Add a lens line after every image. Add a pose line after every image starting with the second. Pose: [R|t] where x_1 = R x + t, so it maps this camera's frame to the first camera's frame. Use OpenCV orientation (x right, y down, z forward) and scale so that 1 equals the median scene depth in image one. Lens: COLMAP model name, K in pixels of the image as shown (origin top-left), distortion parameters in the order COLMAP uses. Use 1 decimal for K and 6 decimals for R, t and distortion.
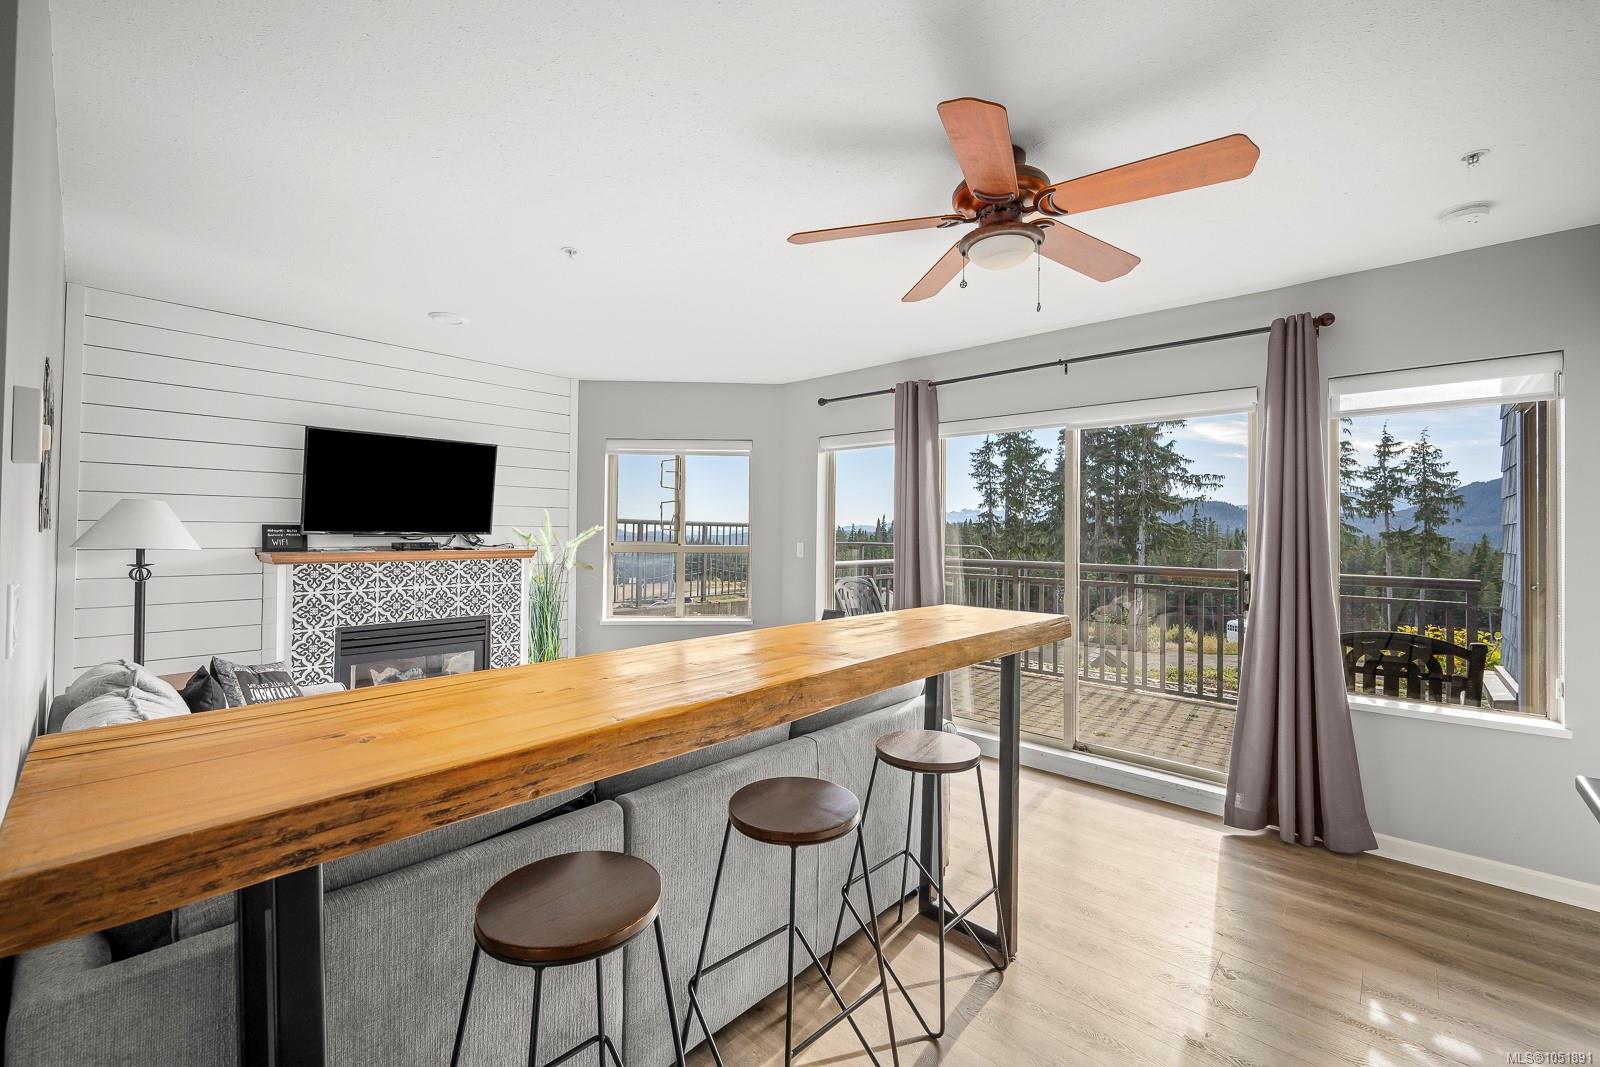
lens RADIAL K [[661.6, 0, 802.8], [0, 661.6, 521.1], [0, 0, 1]] dist [0.002201, 0.000464]
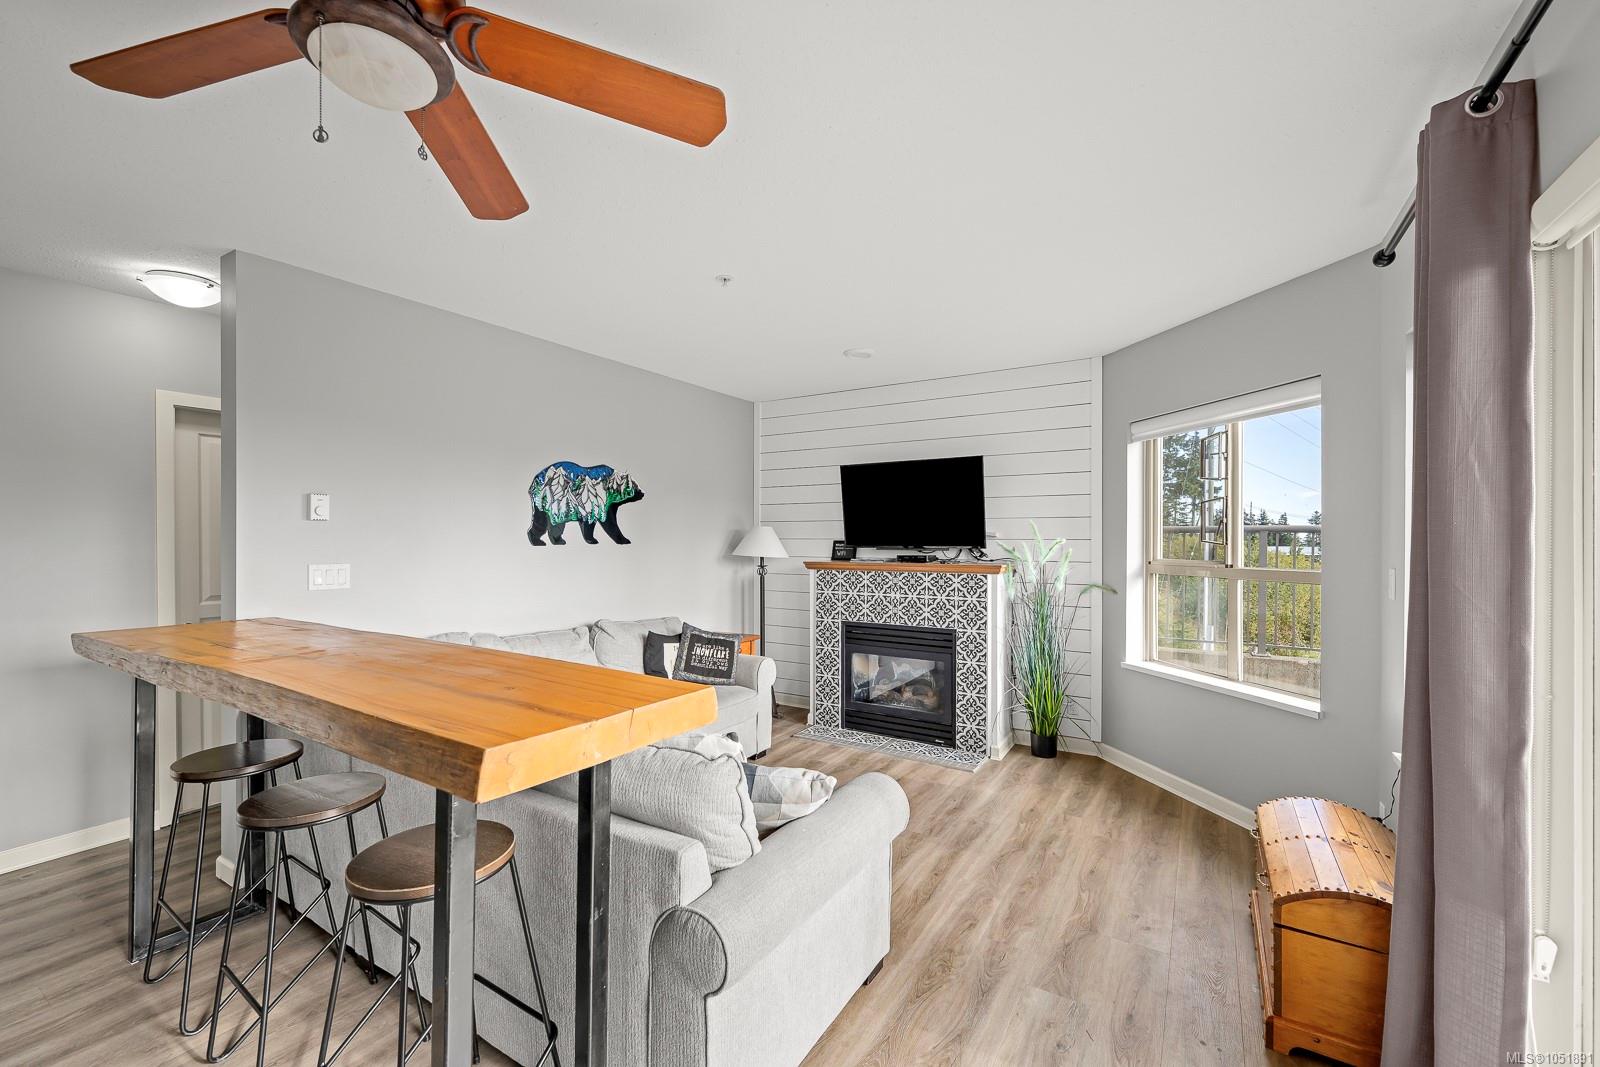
lens RADIAL K [[661.6, 0, 795.6], [0, 661.6, 540.6], [0, 0, 1]] dist [0.002201, 0.000464]
pose [[0.176701, -0.014176, -0.984163, 0.481380], [0.010762, 0.999864, -0.012470, 0.019345], [0.984206, -0.008388, 0.176829, 0.620212]]
